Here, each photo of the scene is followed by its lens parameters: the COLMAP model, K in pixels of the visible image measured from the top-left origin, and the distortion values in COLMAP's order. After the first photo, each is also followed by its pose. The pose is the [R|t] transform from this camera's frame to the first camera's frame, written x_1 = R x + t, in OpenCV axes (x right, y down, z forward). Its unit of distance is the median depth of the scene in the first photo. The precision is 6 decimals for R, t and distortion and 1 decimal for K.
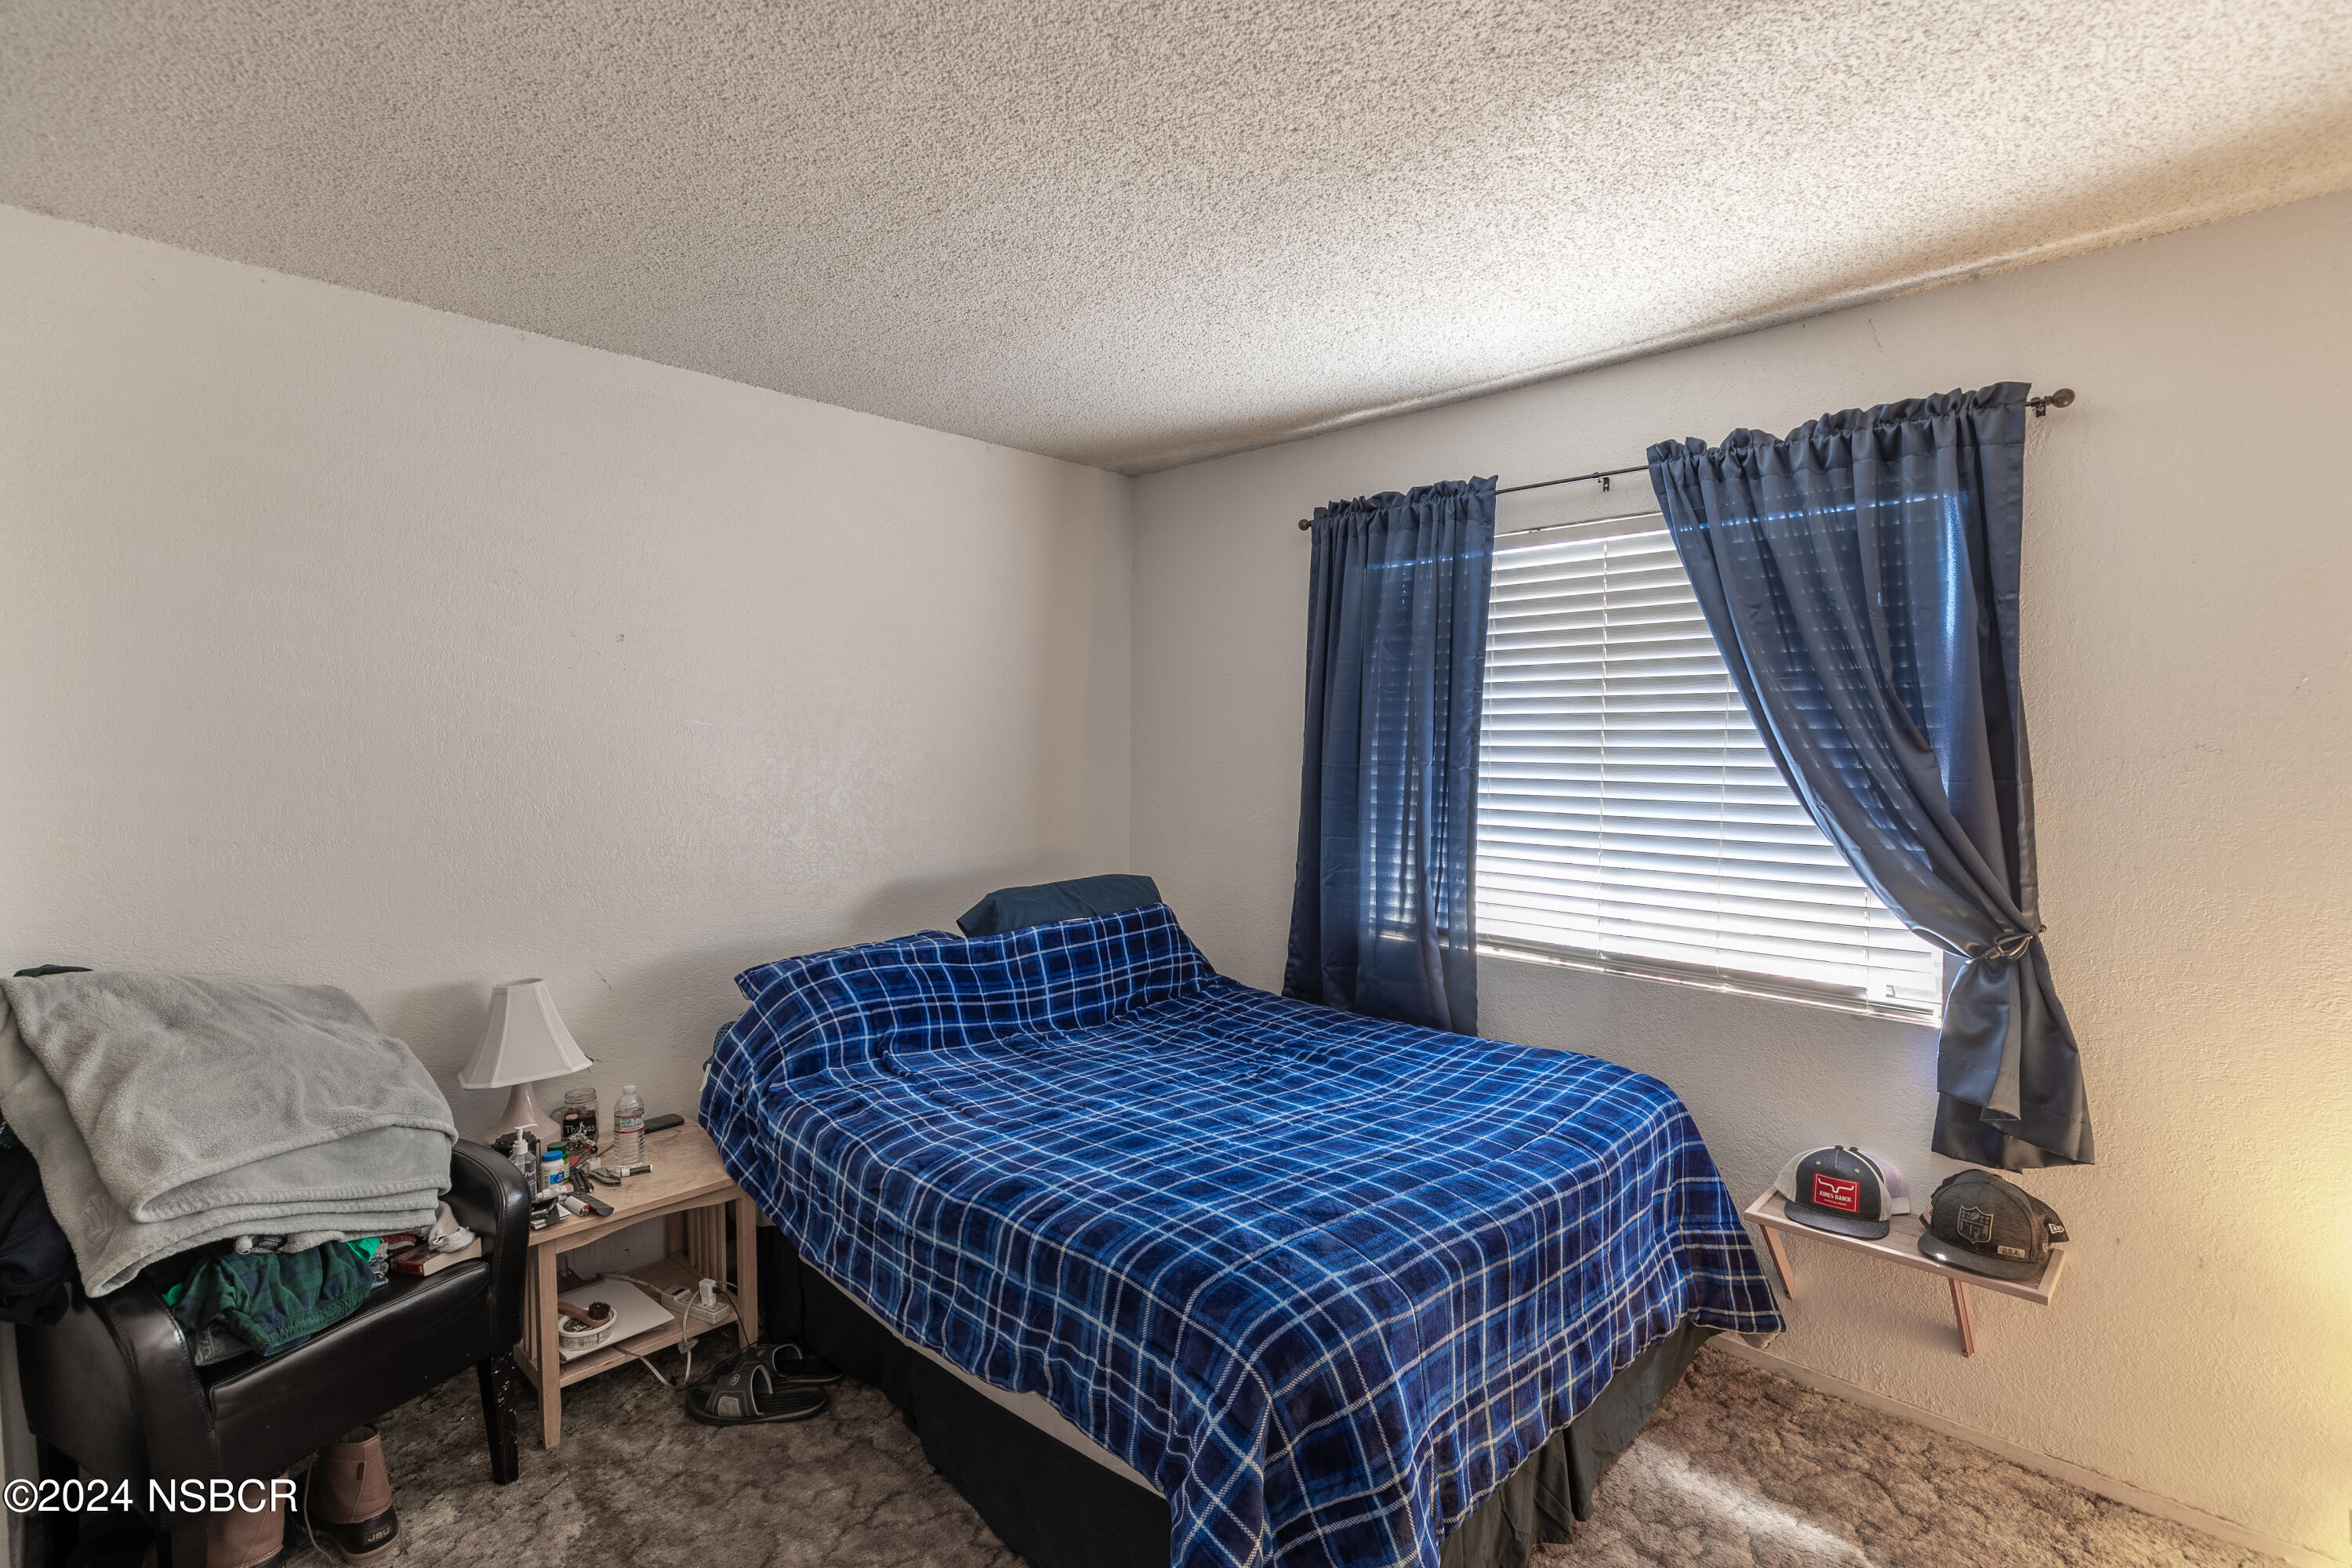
lens RADIAL K [[1084.8, 0, 1175.7], [0, 1084.8, 761.6], [0, 0, 1]] dist [0.002741, 0.001298]
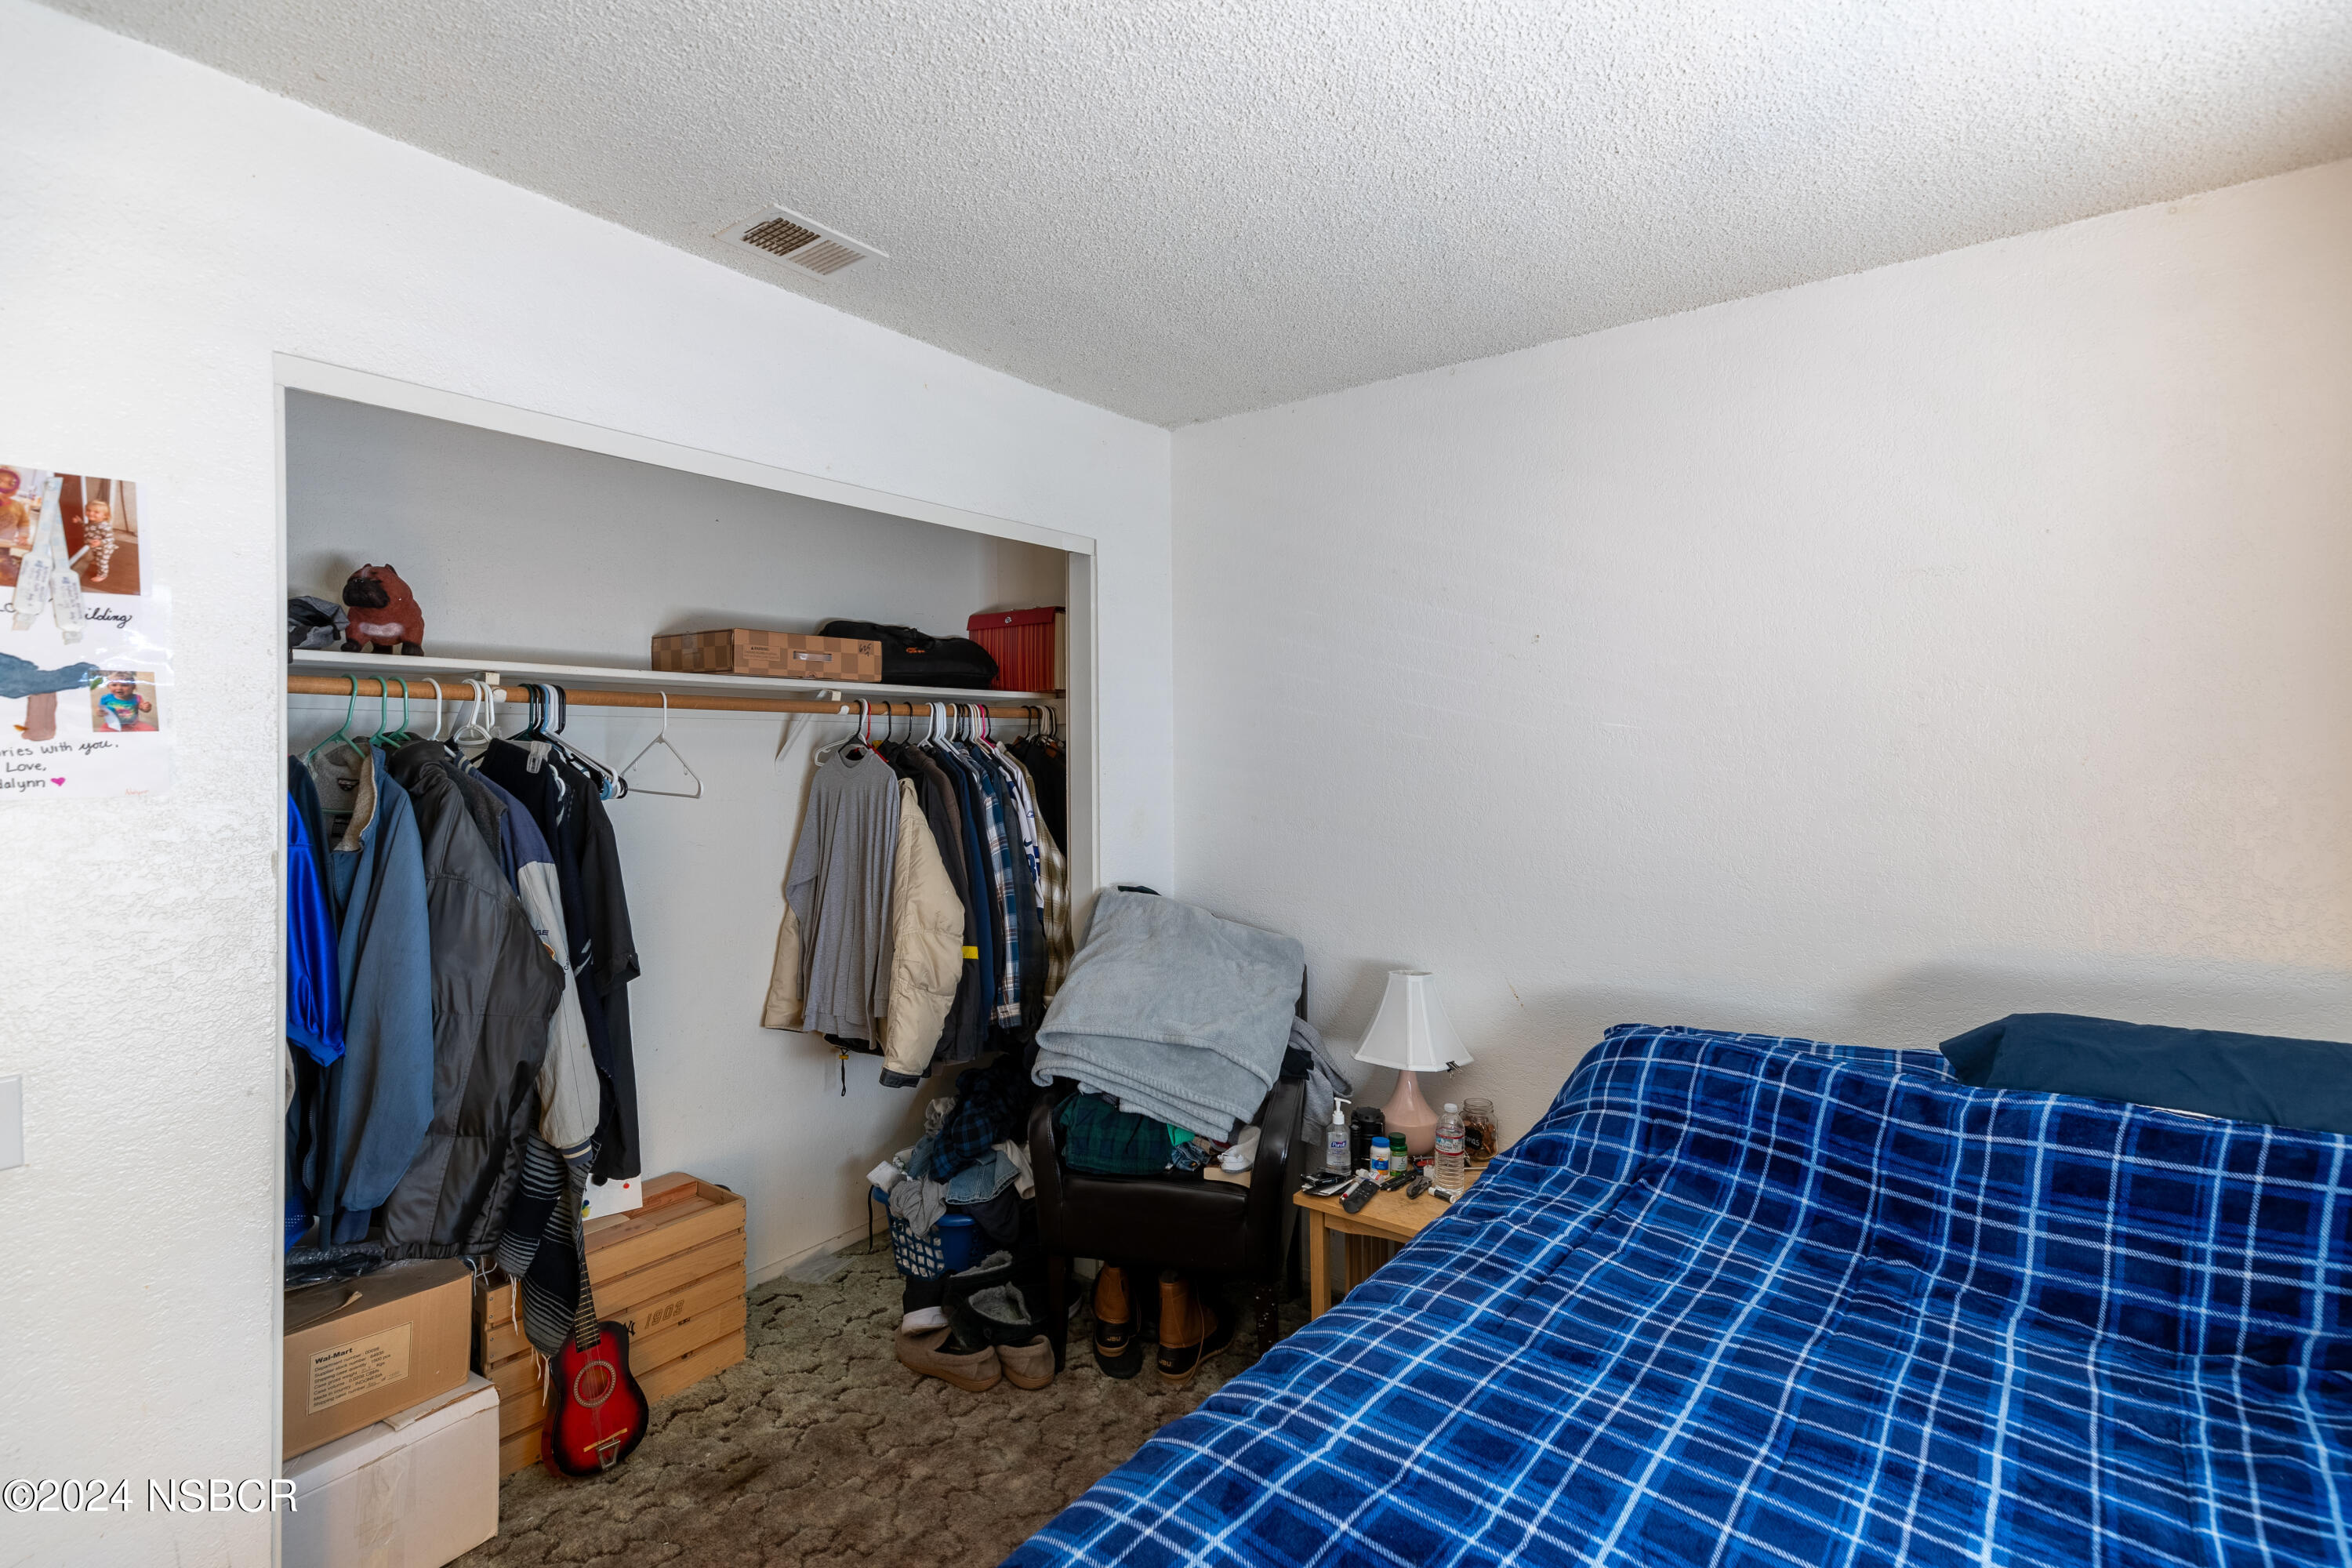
lens RADIAL K [[1084.8, 0, 1175.7], [0, 1084.8, 761.6], [0, 0, 1]] dist [0.002741, 0.001298]
pose [[0.129462, 0.003931, -0.991577, 0.416204], [-0.020868, 0.999781, 0.001239, 0.000897], [0.991365, 0.020532, 0.129516, 0.640925]]
